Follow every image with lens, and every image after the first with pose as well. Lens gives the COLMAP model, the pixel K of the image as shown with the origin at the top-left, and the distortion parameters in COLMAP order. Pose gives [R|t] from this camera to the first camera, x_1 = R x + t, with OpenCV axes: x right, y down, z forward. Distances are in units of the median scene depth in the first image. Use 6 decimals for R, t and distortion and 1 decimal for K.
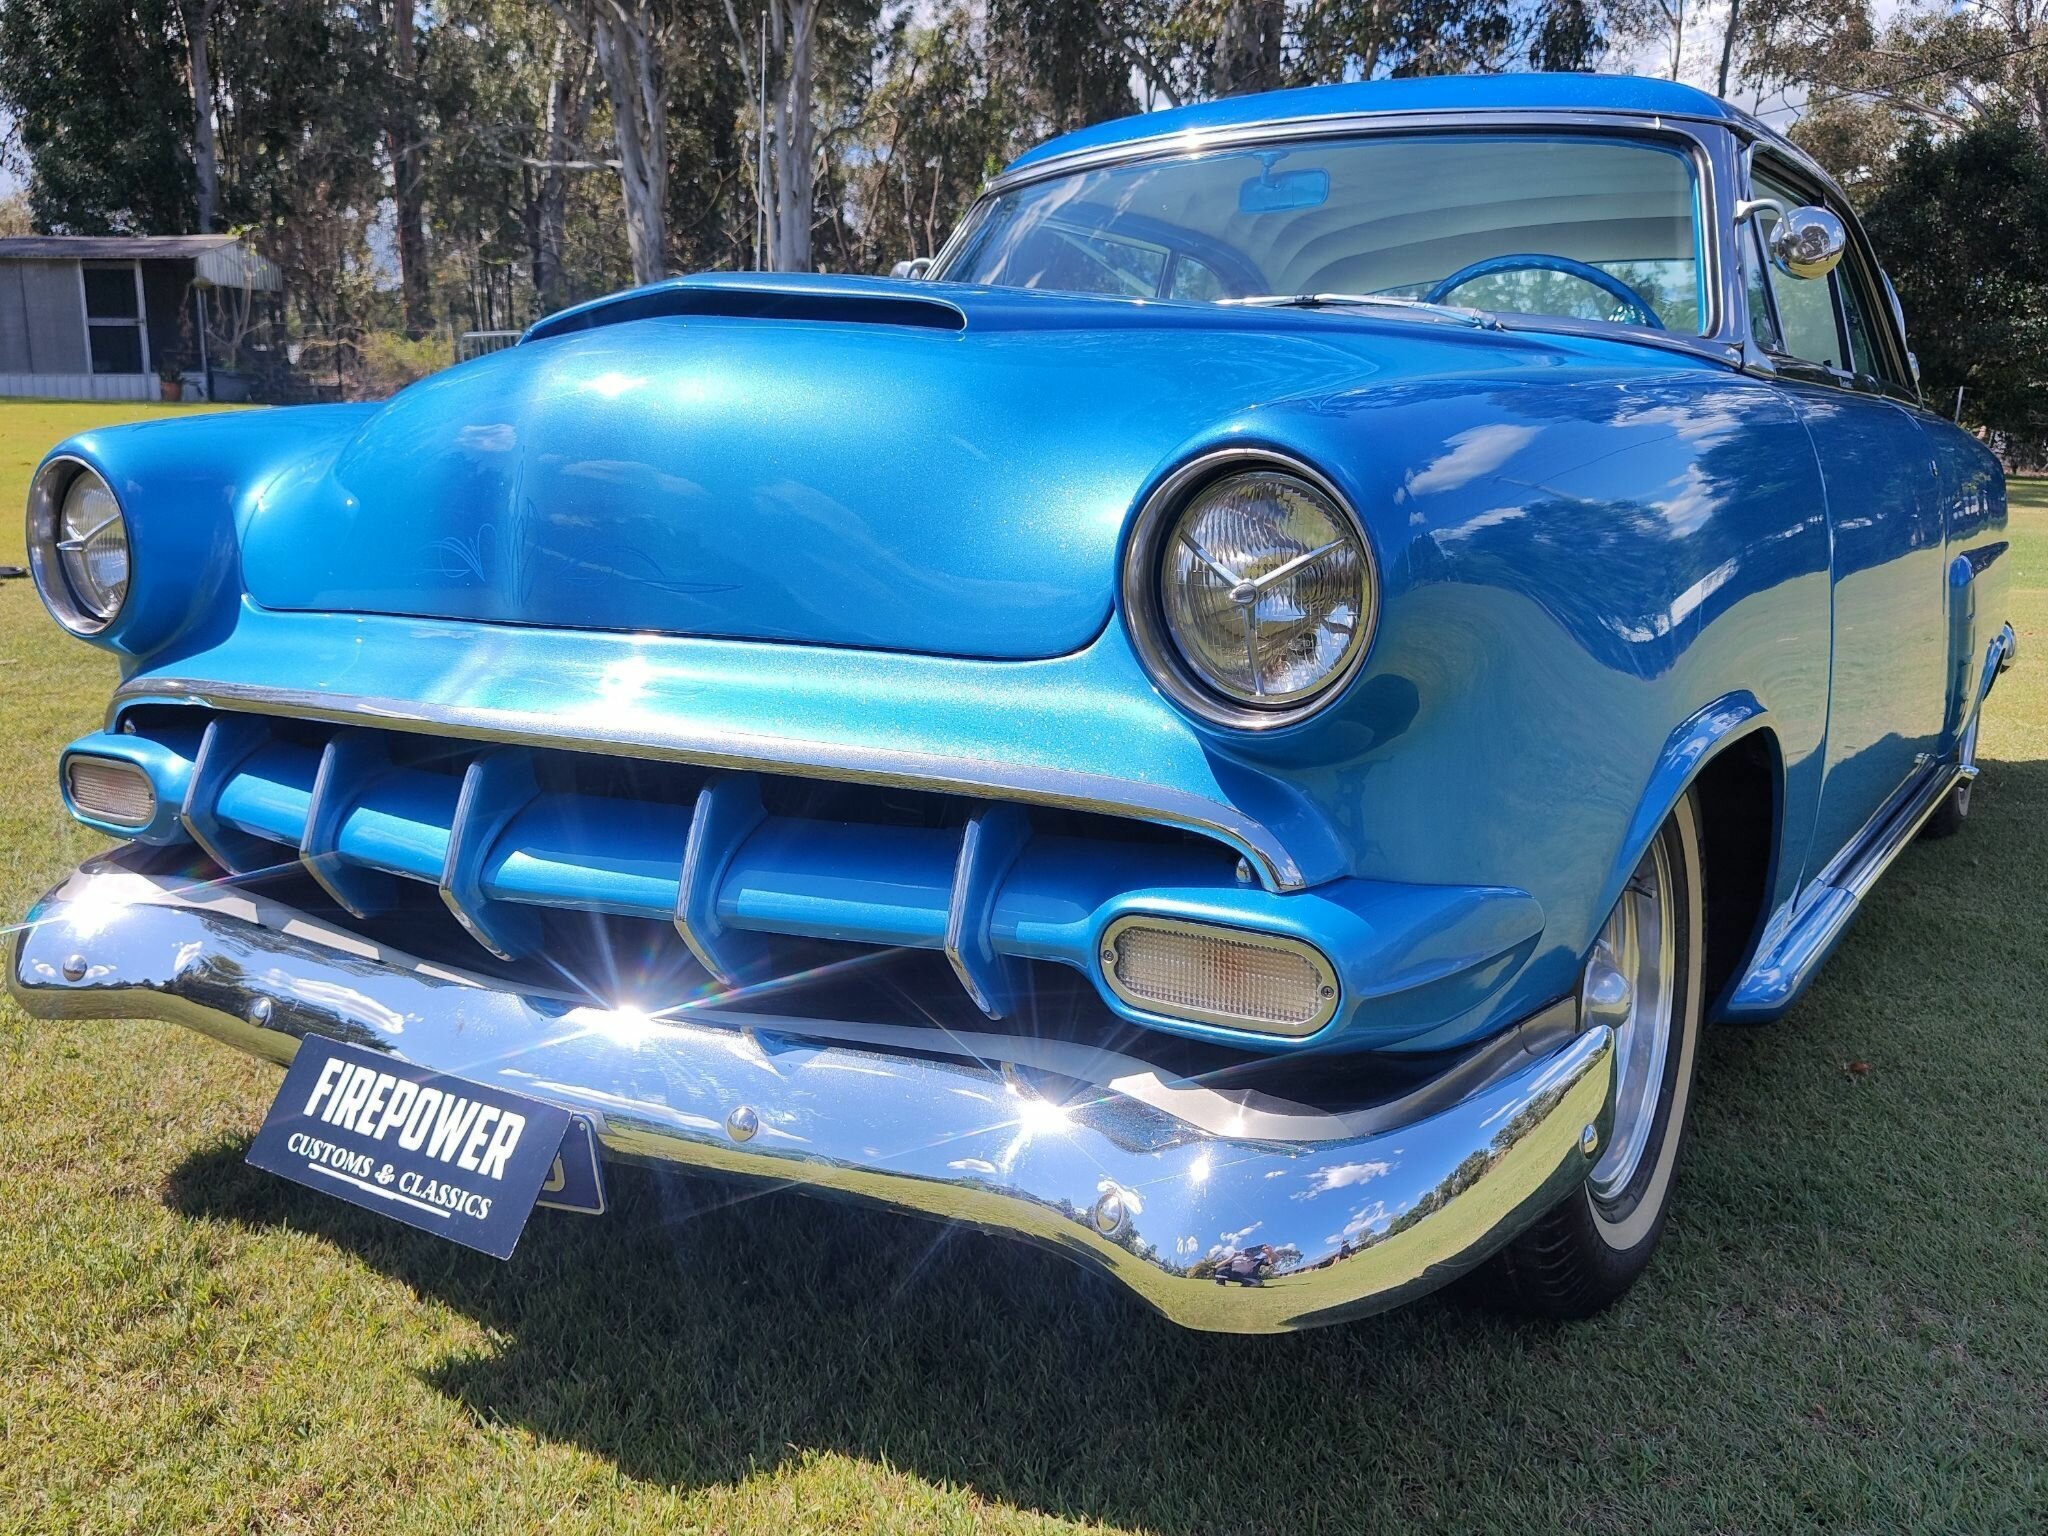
lens RADIAL K [[1884.3, 0, 1022.5], [0, 1884.3, 777.0], [0, 0, 1]] dist [0.017727, 0.000000]
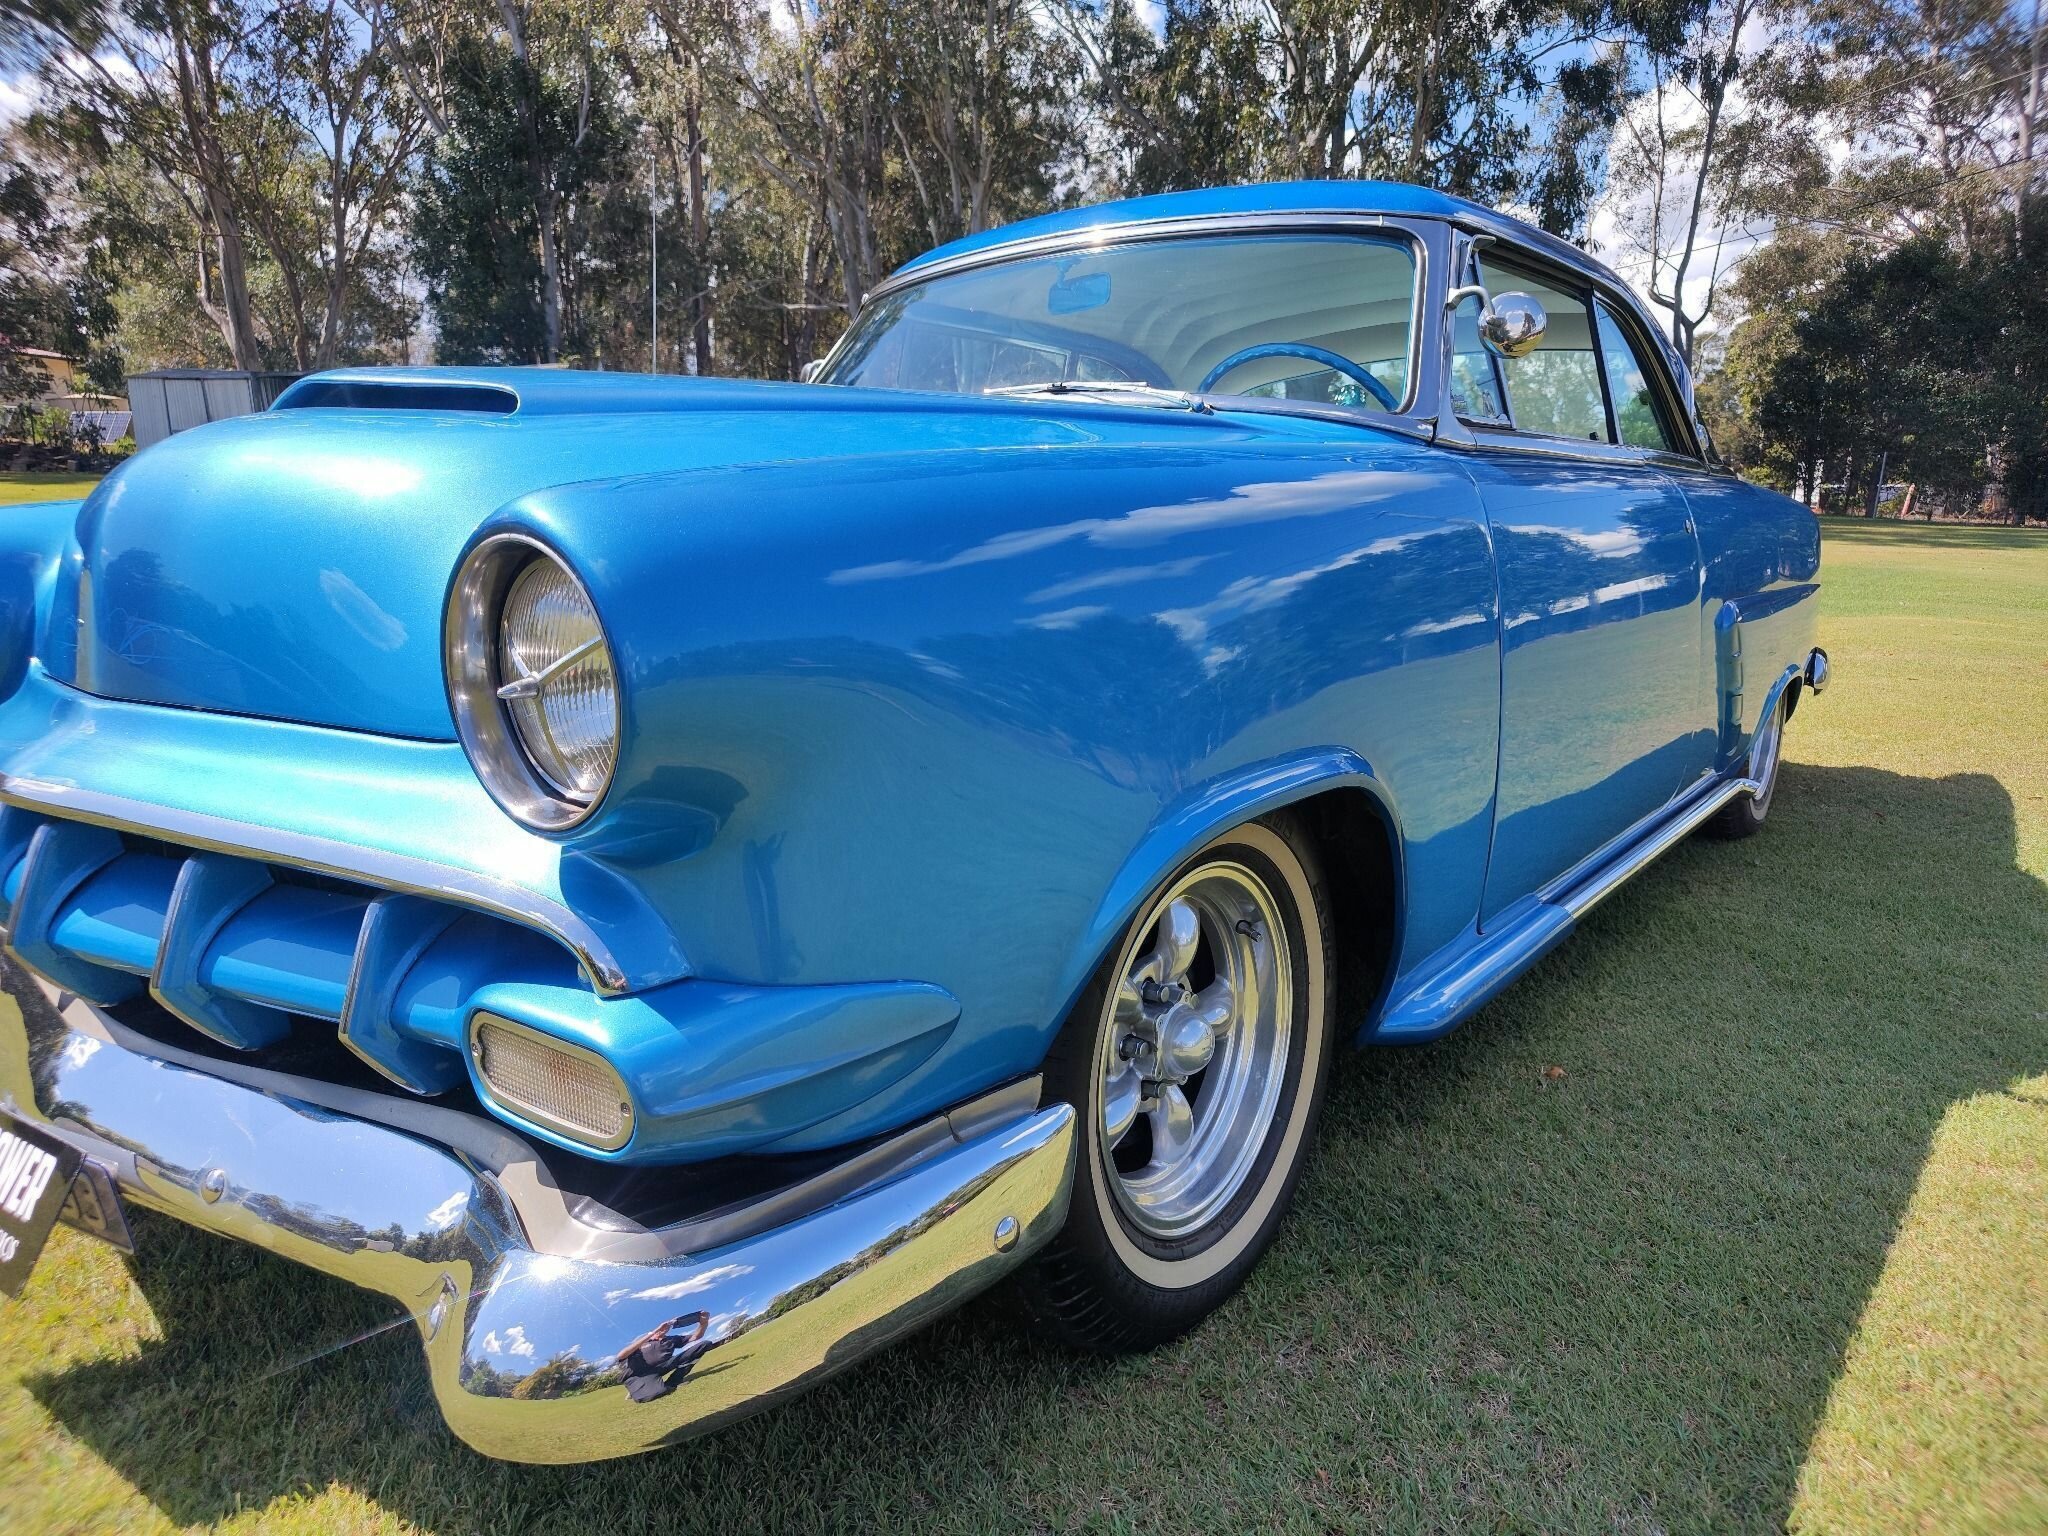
lens RADIAL K [[1368.0, 0, 1033.7], [0, 1368.0, 780.3], [0, 0, 1]] dist [-0.004125, 0.026547]
pose [[0.994459, 0.008807, -0.104754, 0.349857], [-0.006367, 0.999701, 0.023605, -0.054749], [0.104931, -0.022807, 0.994218, 0.272011]]
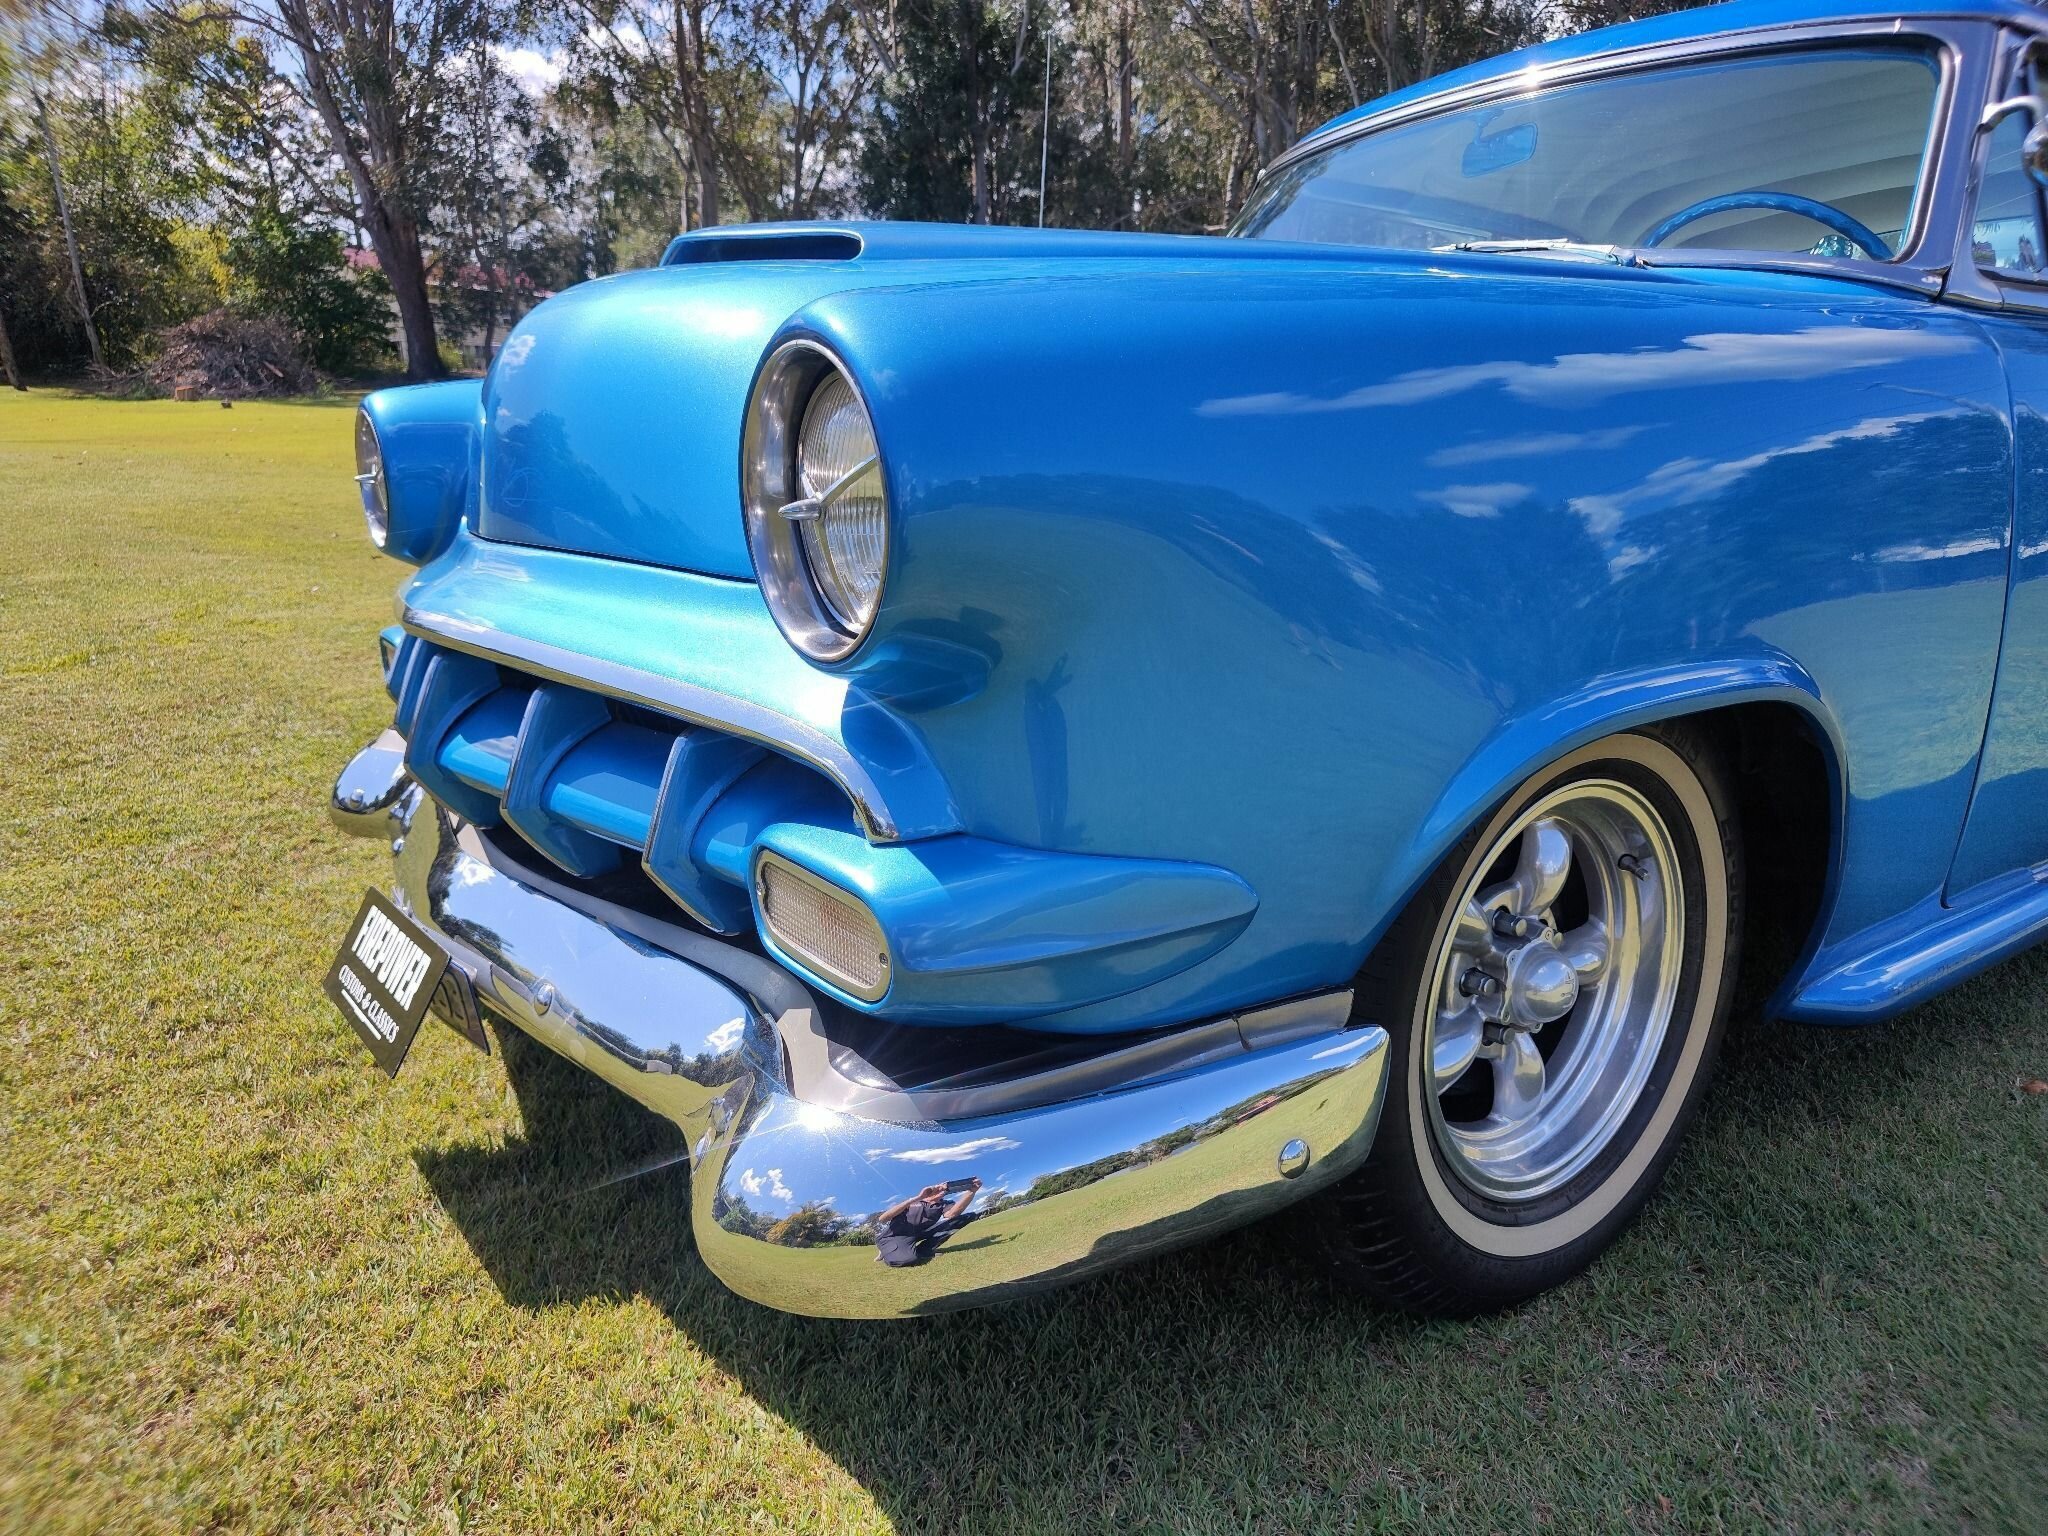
lens RADIAL K [[1368.0, 0, 1031.0], [0, 1368.0, 775.9], [0, 0, 1]] dist [-0.004125, 0.026547]
pose [[0.922196, 0.087500, -0.376693, 0.372074], [-0.063162, 0.995066, 0.076510, -0.021680], [0.381529, -0.046765, 0.923173, 0.343744]]
